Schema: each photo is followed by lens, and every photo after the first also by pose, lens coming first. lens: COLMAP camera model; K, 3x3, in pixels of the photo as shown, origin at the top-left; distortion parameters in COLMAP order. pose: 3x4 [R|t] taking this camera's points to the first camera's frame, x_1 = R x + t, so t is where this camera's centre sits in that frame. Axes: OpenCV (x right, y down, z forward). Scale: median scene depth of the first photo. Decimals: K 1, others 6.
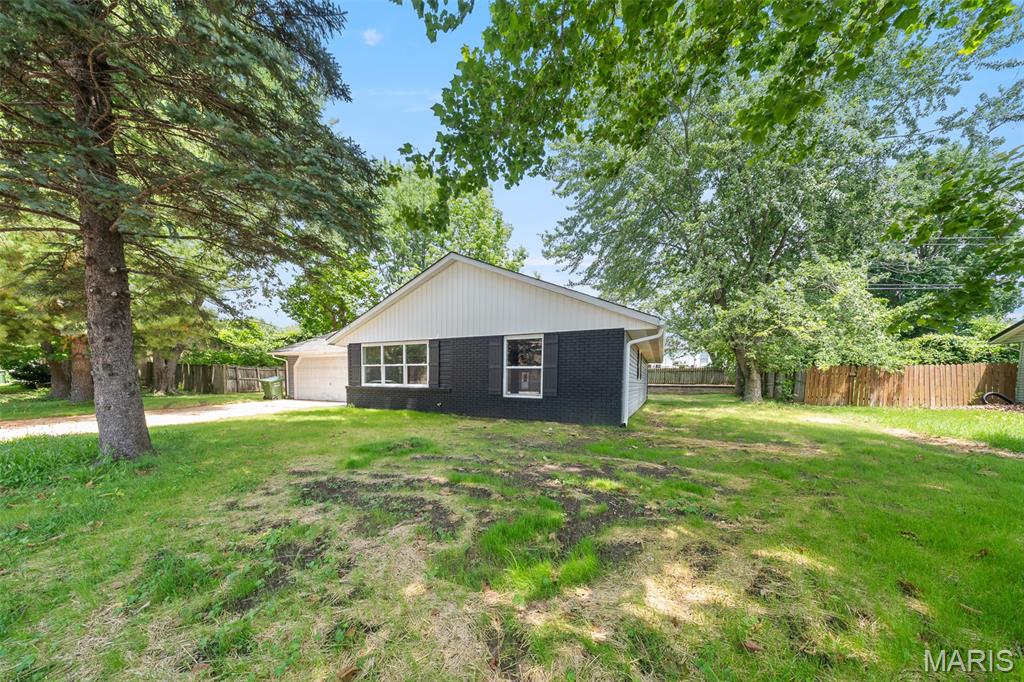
lens RADIAL K [[308.6, 0, 512.6], [0, 308.6, 380.2], [0, 0, 1]] dist [-0.001997, -0.000143]
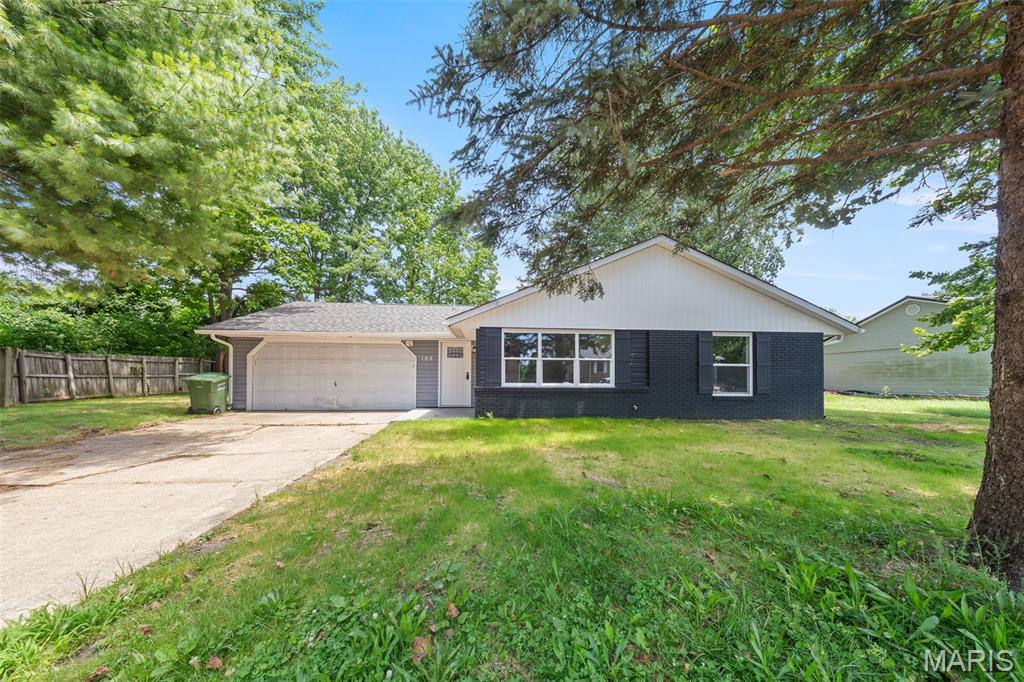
lens RADIAL K [[308.6, 0, 515.4], [0, 308.6, 367.3], [0, 0, 1]] dist [-0.001997, -0.000143]
pose [[0.890107, 0.012577, 0.455579, -0.820178], [0.001314, 0.999544, -0.030160, -0.005665], [-0.455750, 0.027444, 0.889685, 0.366755]]
